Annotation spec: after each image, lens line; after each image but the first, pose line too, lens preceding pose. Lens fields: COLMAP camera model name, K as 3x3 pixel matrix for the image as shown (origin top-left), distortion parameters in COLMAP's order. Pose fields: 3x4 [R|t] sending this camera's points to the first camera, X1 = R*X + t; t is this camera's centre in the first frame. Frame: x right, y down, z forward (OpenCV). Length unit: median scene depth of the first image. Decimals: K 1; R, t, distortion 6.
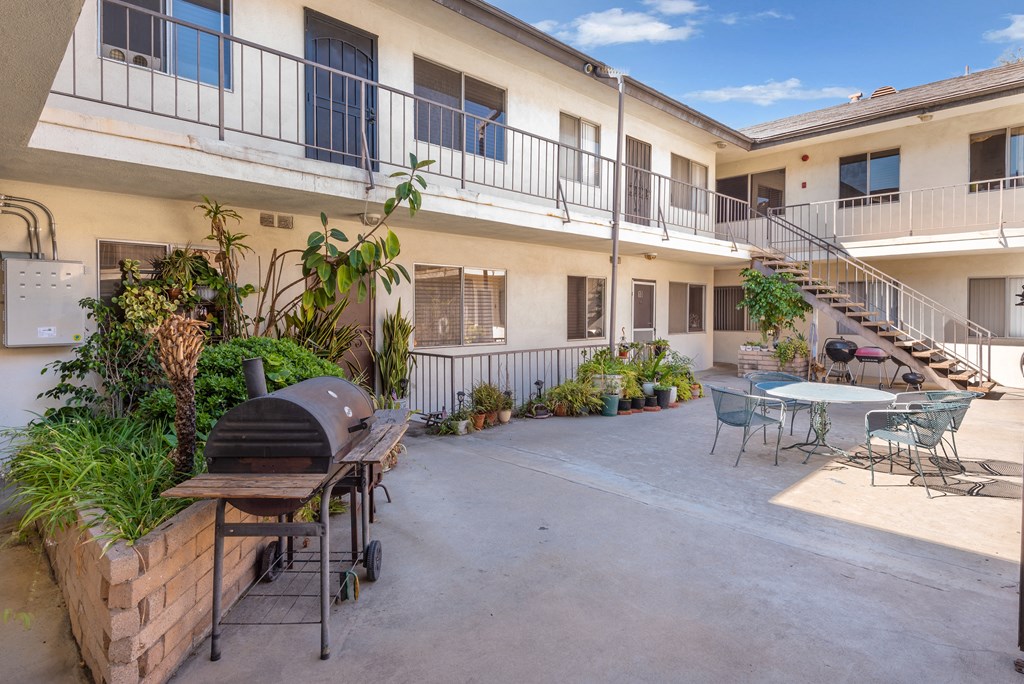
lens RADIAL K [[550.4, 0, 499.8], [0, 550.4, 321.6], [0, 0, 1]] dist [0.002084, 0.000470]
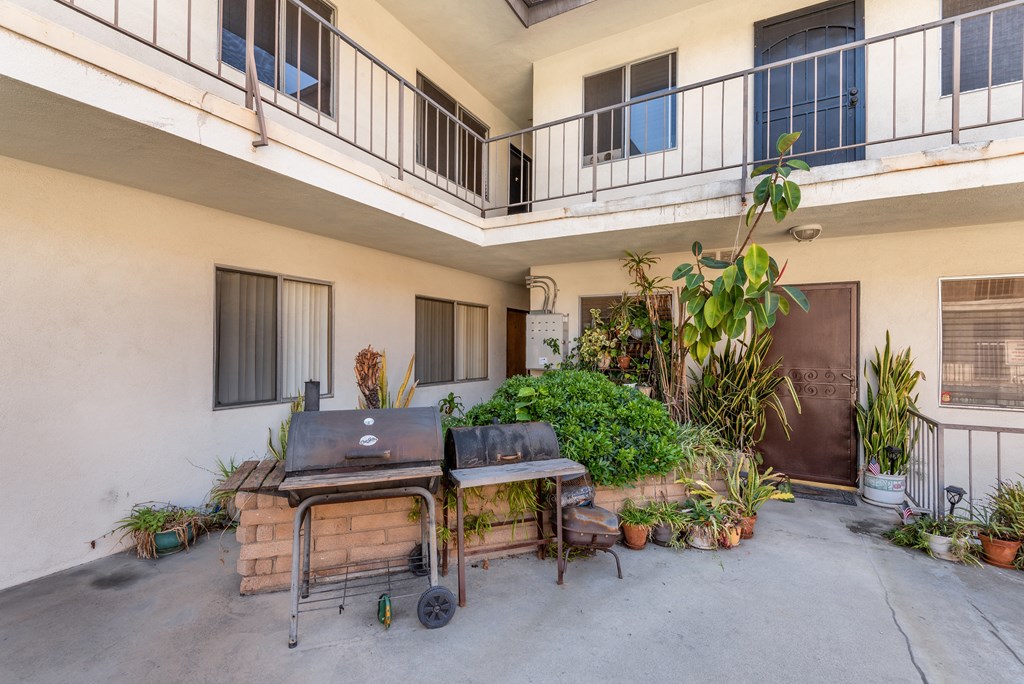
lens RADIAL K [[489.1, 0, 512.0], [0, 489.1, 344.8], [0, 0, 1]] dist [0.002071, -0.000400]
pose [[0.294283, 0.003039, -0.955714, 0.295313], [-0.009272, 0.999957, 0.000324, -0.021421], [0.955673, 0.008765, 0.294298, 0.392456]]
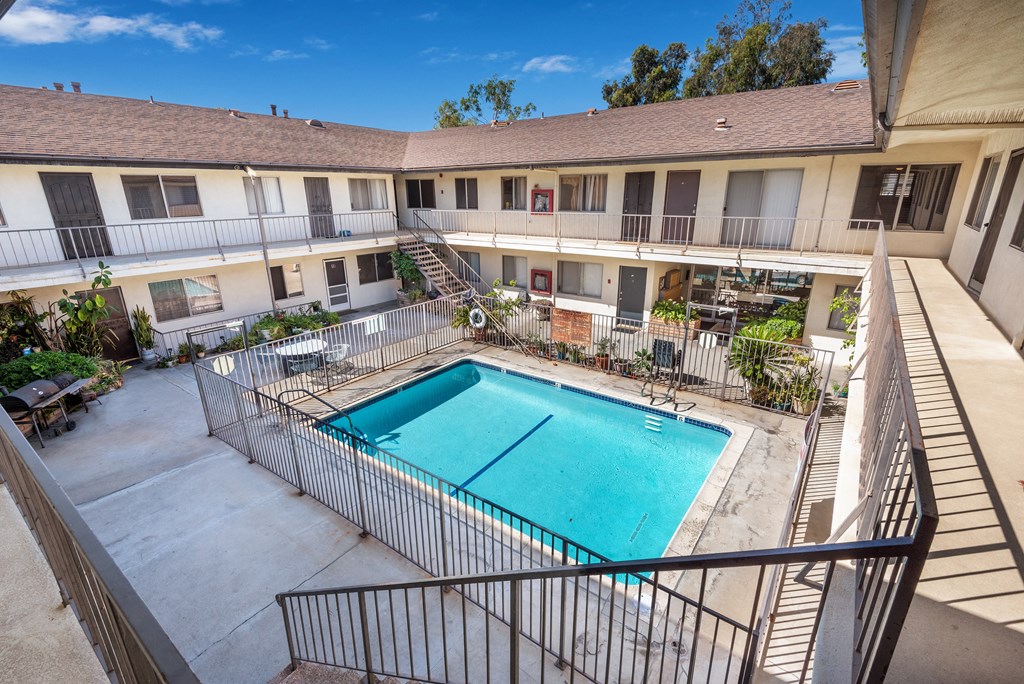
lens RADIAL K [[462.9, 0, 514.8], [0, 462.9, 341.4], [0, 0, 1]] dist [-0.004344, -0.000582]
pose [[0.985915, -0.053981, 0.158295, 1.046013], [0.003626, 0.953155, 0.302461, -0.477850], [-0.167207, -0.297627, 0.939926, -1.035815]]
